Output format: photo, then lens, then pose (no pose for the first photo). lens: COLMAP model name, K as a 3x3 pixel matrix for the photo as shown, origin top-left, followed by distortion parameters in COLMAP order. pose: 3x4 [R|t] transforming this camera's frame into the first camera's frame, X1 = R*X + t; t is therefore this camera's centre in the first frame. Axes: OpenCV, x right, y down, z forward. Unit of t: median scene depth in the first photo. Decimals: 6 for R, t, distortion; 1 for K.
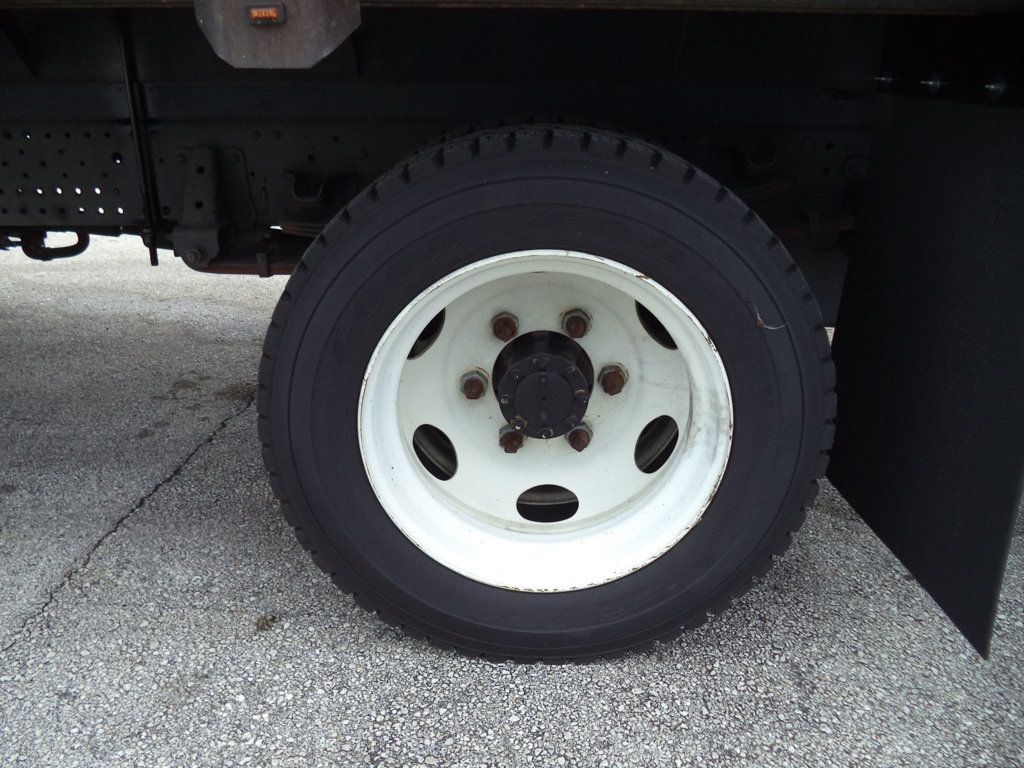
lens RADIAL K [[847.9, 0, 515.2], [0, 847.9, 438.3], [0, 0, 1]] dist [-0.037972, 0.007015]
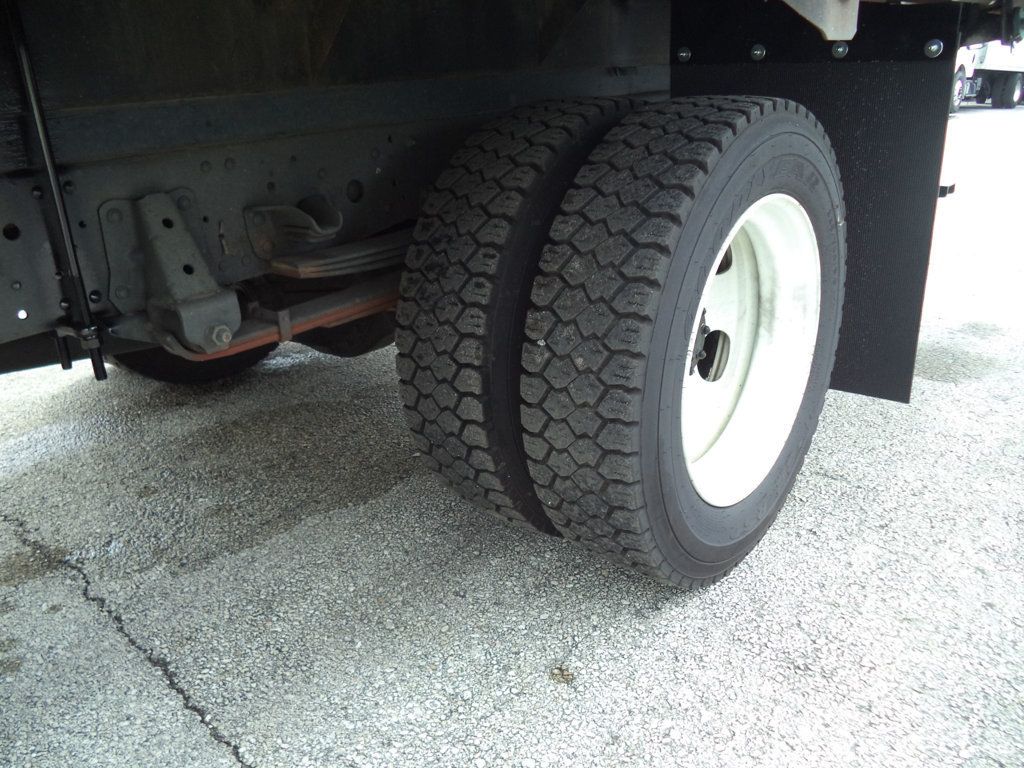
lens RADIAL K [[841.8, 0, 492.8], [0, 841.8, 439.8], [0, 0, 1]] dist [-0.021012, -0.006811]
pose [[0.605257, -0.363471, 0.708204, -0.776369], [0.380901, 0.913448, 0.143276, -0.146103], [-0.698983, 0.183037, 0.691317, 0.342844]]
